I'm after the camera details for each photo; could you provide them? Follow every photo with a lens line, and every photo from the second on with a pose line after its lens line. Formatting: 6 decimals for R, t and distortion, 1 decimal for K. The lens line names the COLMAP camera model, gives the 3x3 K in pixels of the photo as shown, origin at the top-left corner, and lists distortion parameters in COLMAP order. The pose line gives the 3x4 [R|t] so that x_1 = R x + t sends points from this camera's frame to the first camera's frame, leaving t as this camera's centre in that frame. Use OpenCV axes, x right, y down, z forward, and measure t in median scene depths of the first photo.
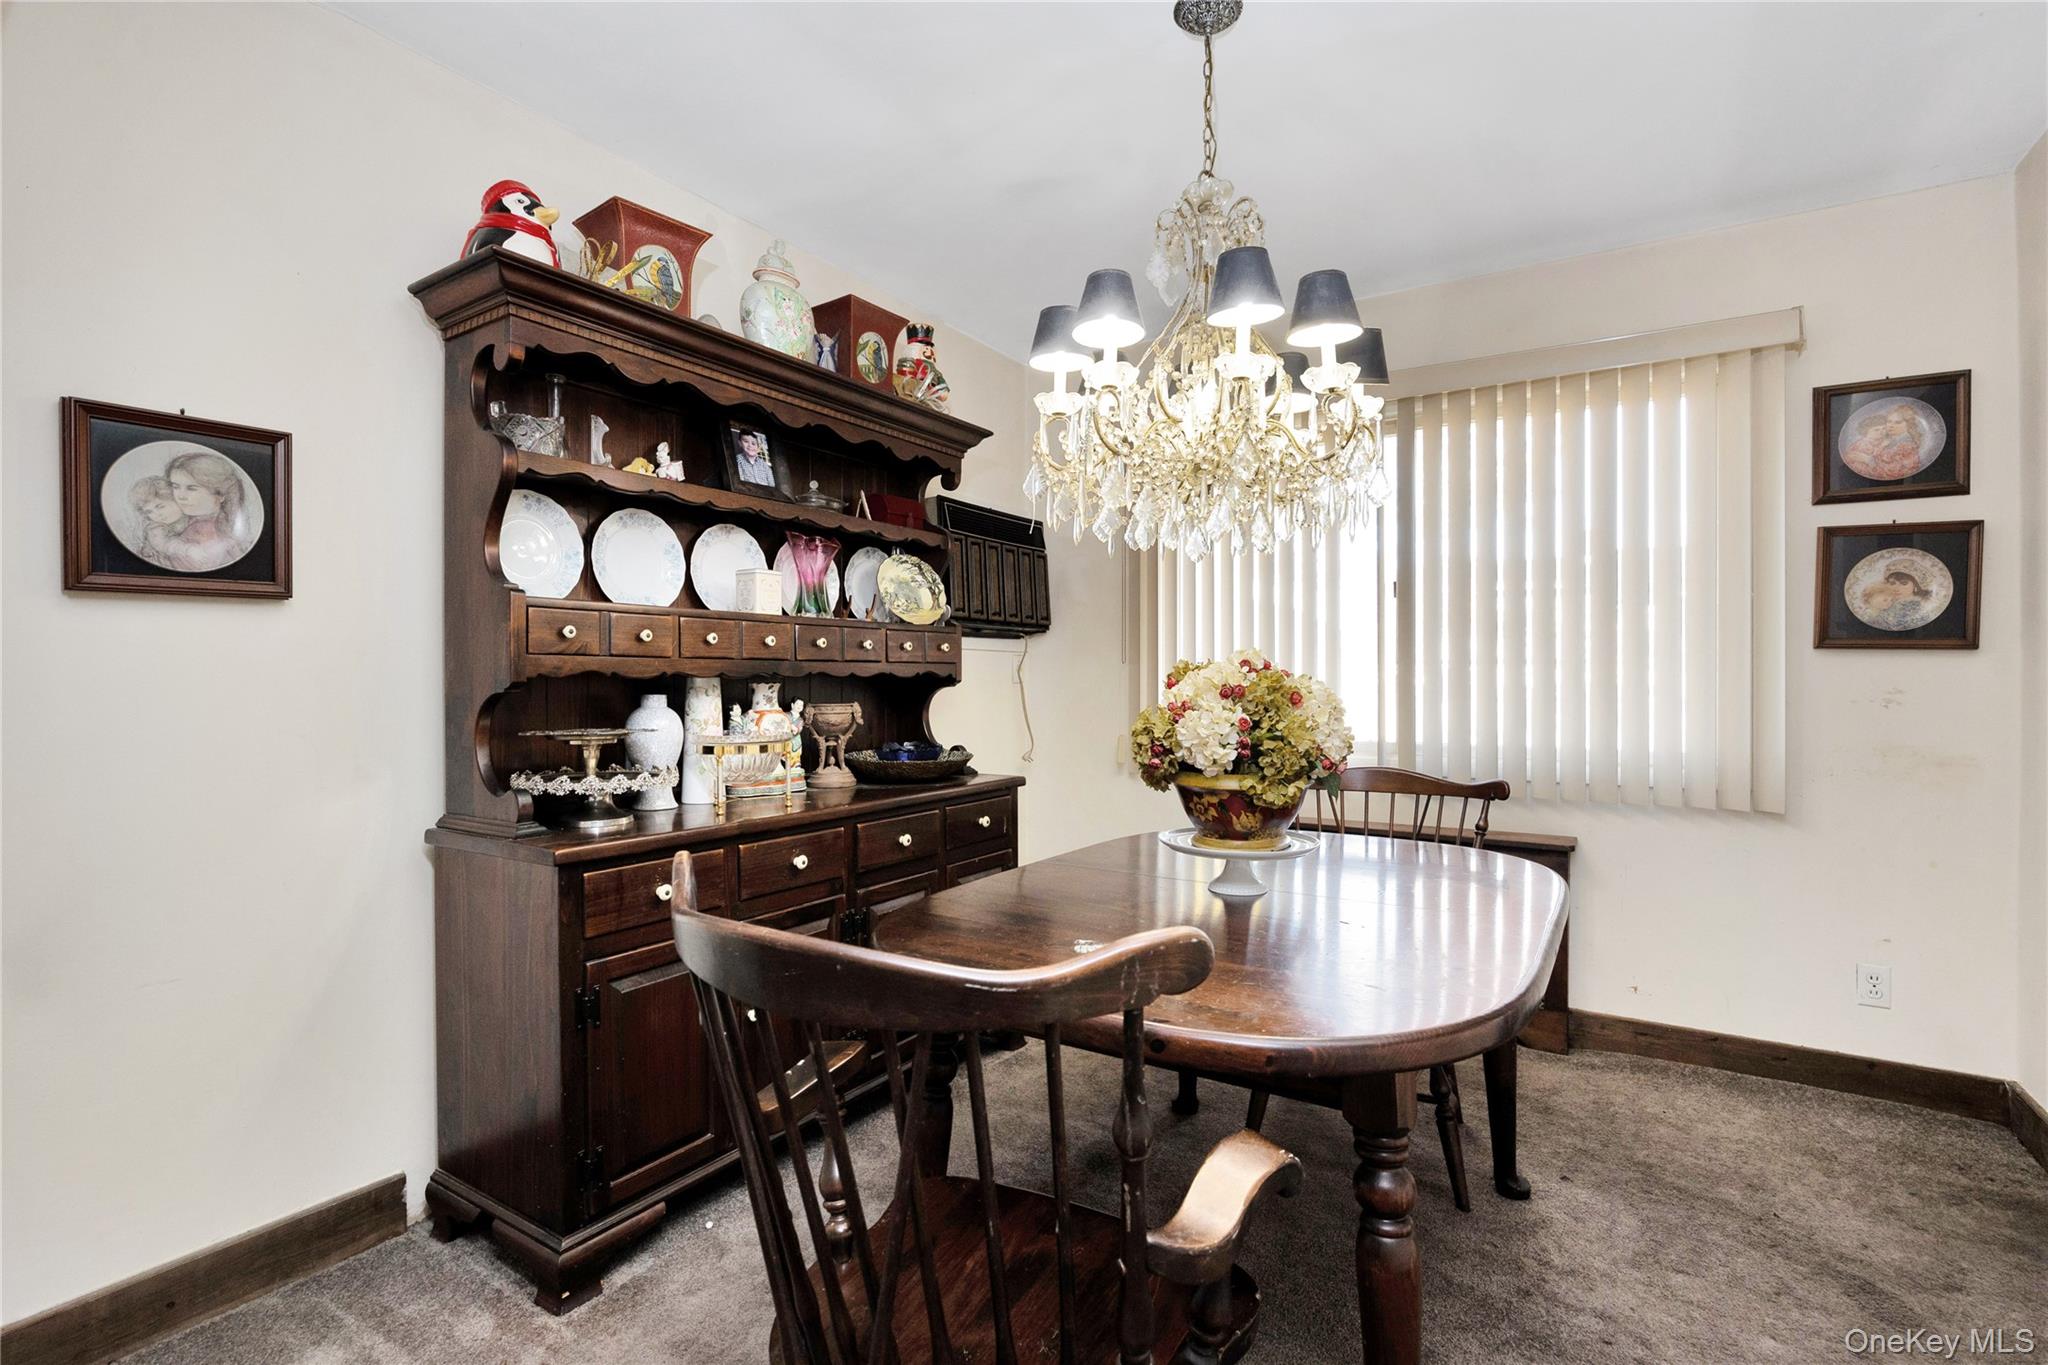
lens RADIAL K [[955.1, 0, 1019.4], [0, 955.1, 688.3], [0, 0, 1]] dist [-0.023406, -0.000301]
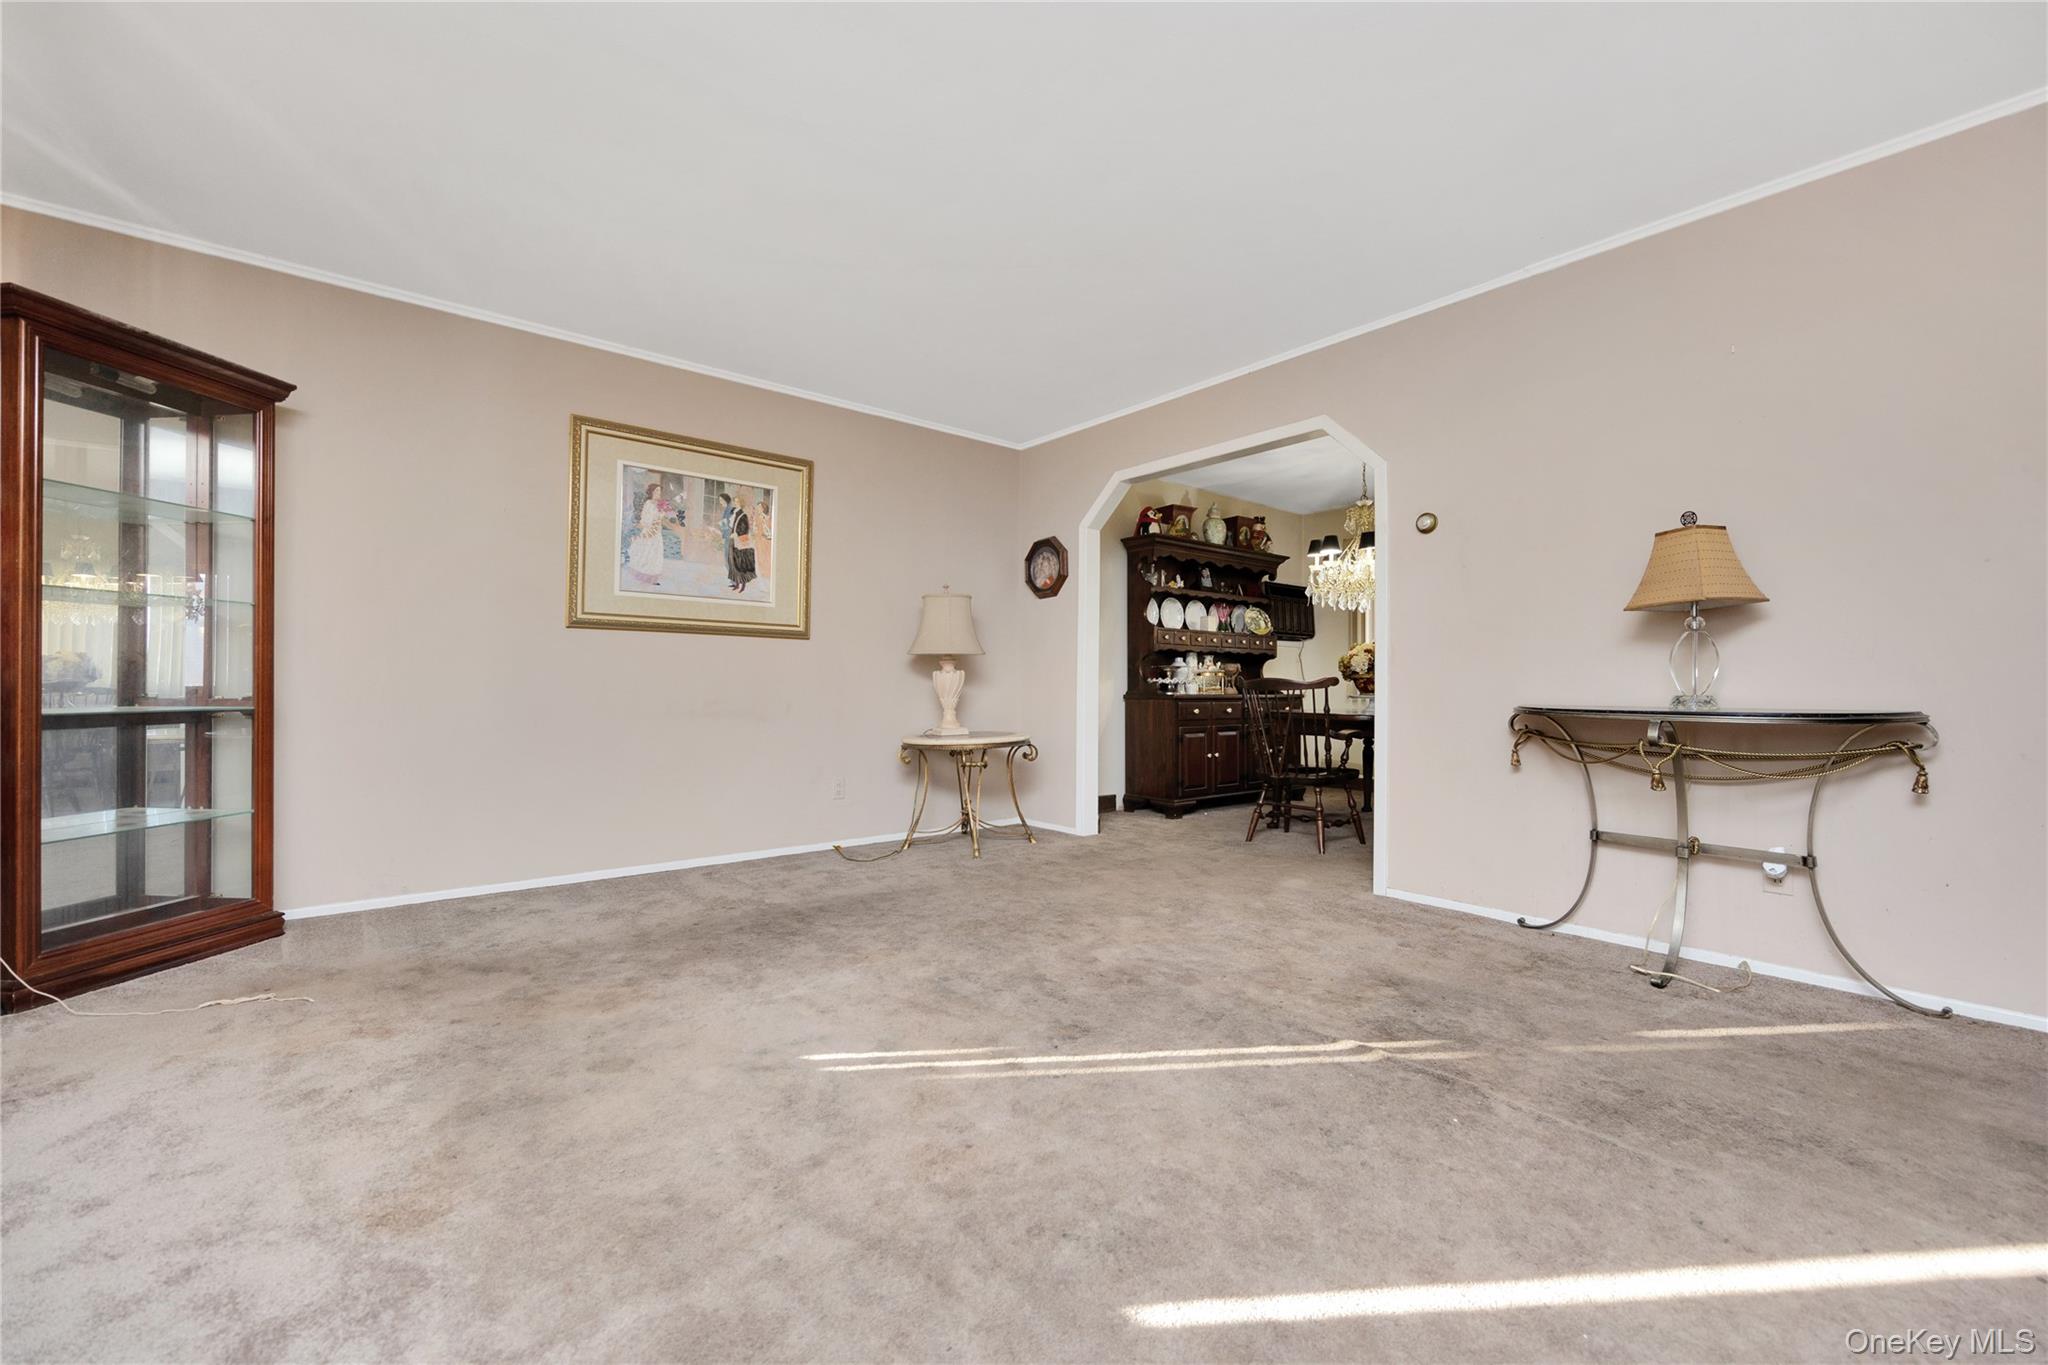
lens RADIAL K [[827.6, 0, 1010.0], [0, 827.6, 681.1], [0, 0, 1]] dist [-0.006516, -0.000152]
pose [[0.948171, 0.004267, -0.317732, -0.041327], [-0.010080, 0.999810, -0.016655, 0.118918], [0.317601, 0.018995, 0.948034, -1.536190]]
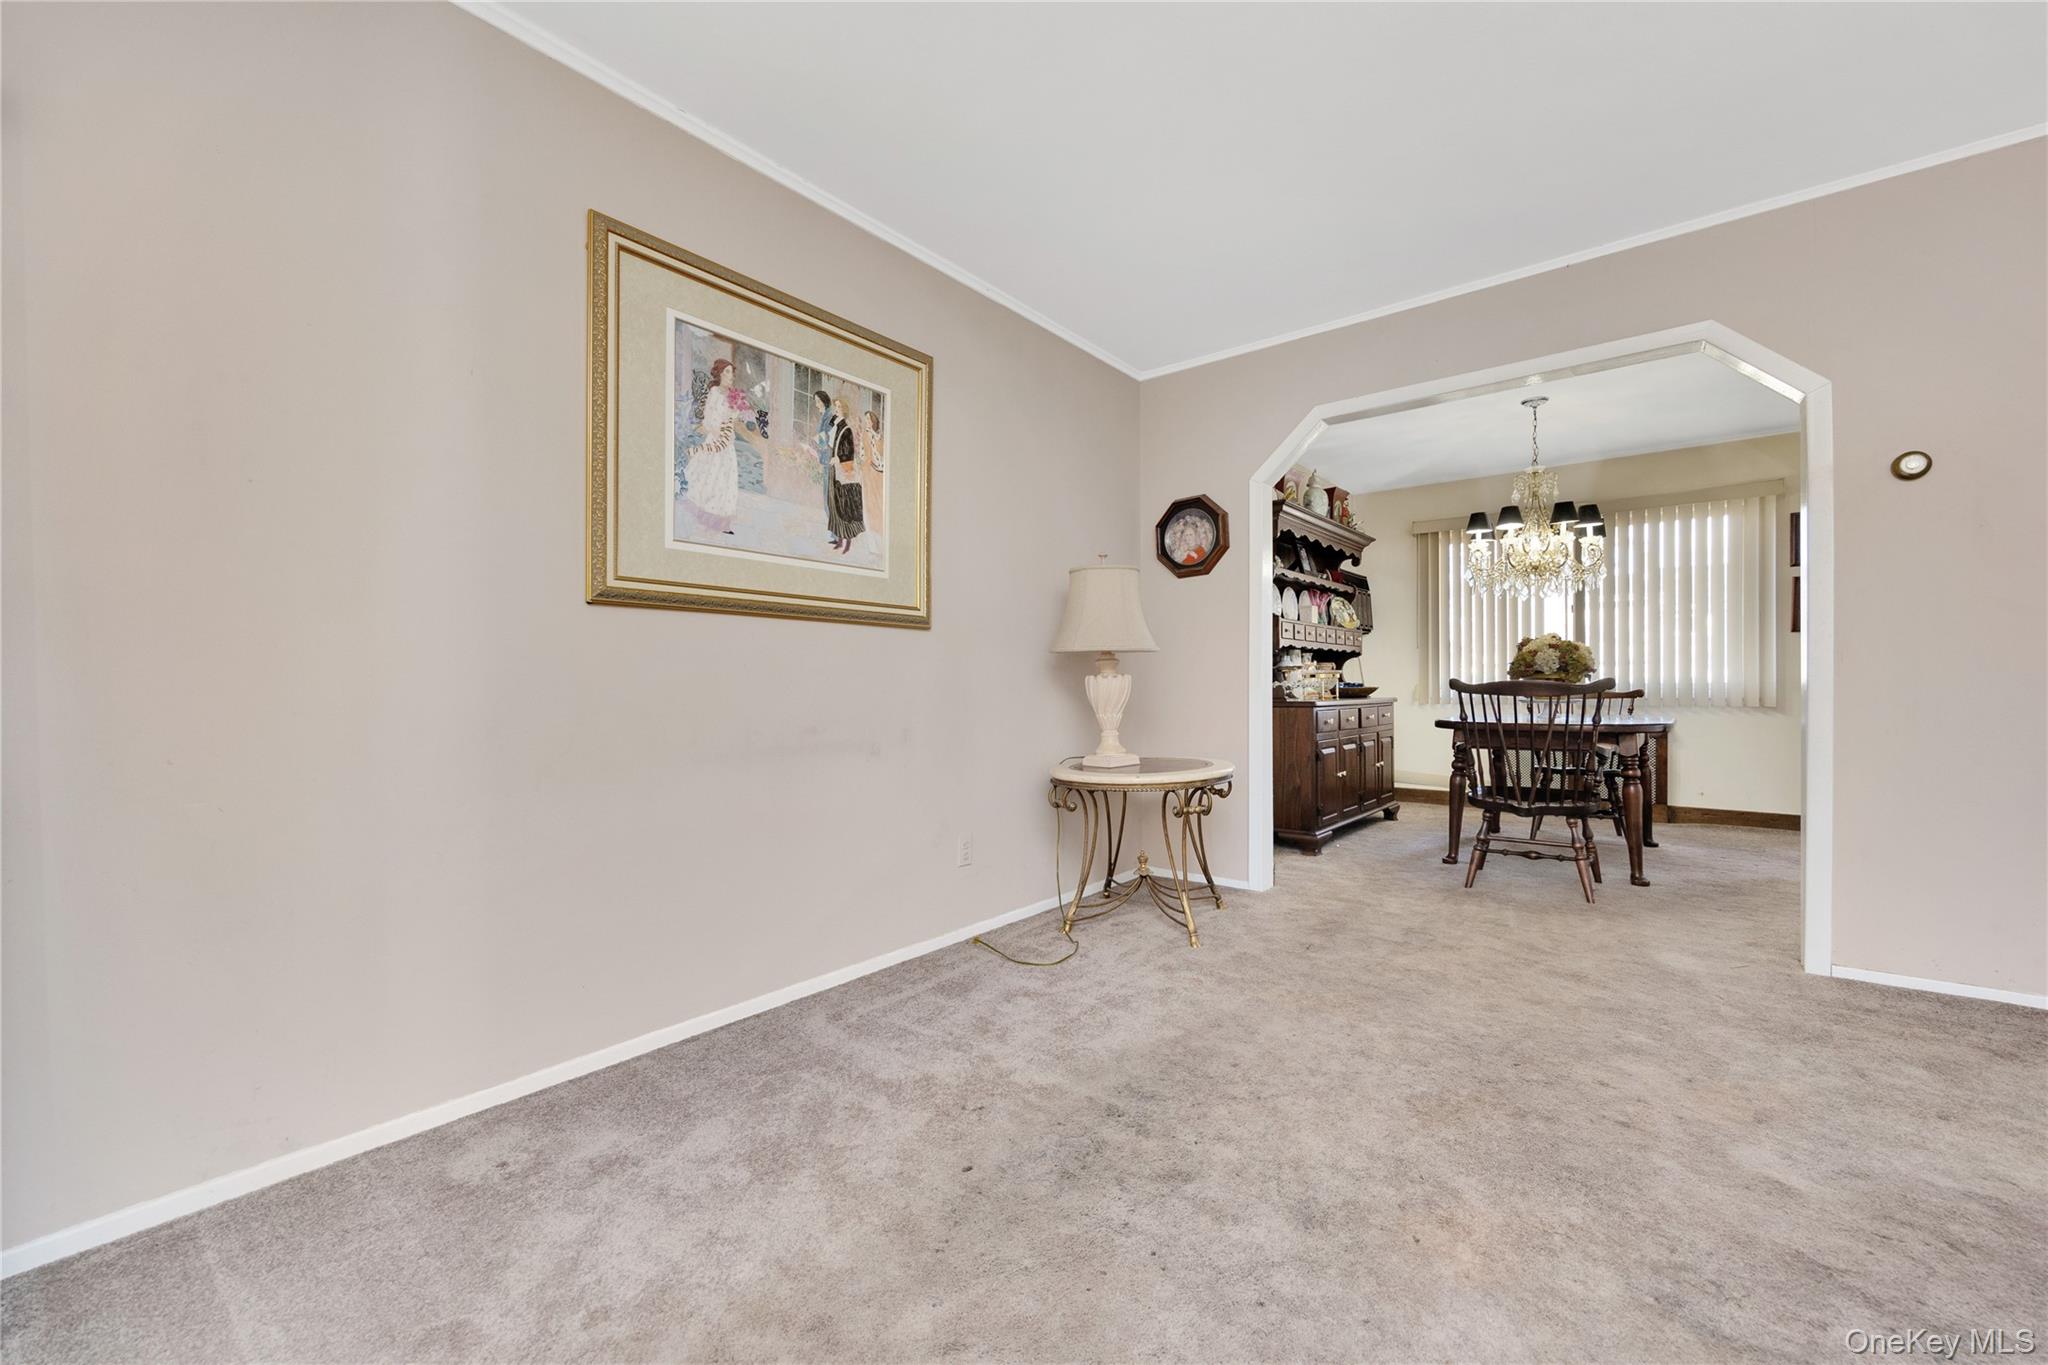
lens RADIAL K [[827.6, 0, 1014.9], [0, 827.6, 698.3], [0, 0, 1]] dist [-0.006516, -0.000152]
pose [[0.993336, -0.003666, -0.115195, -0.753390], [0.004072, 0.999986, 0.003286, 0.098846], [0.115181, -0.003733, 0.993337, -1.146086]]
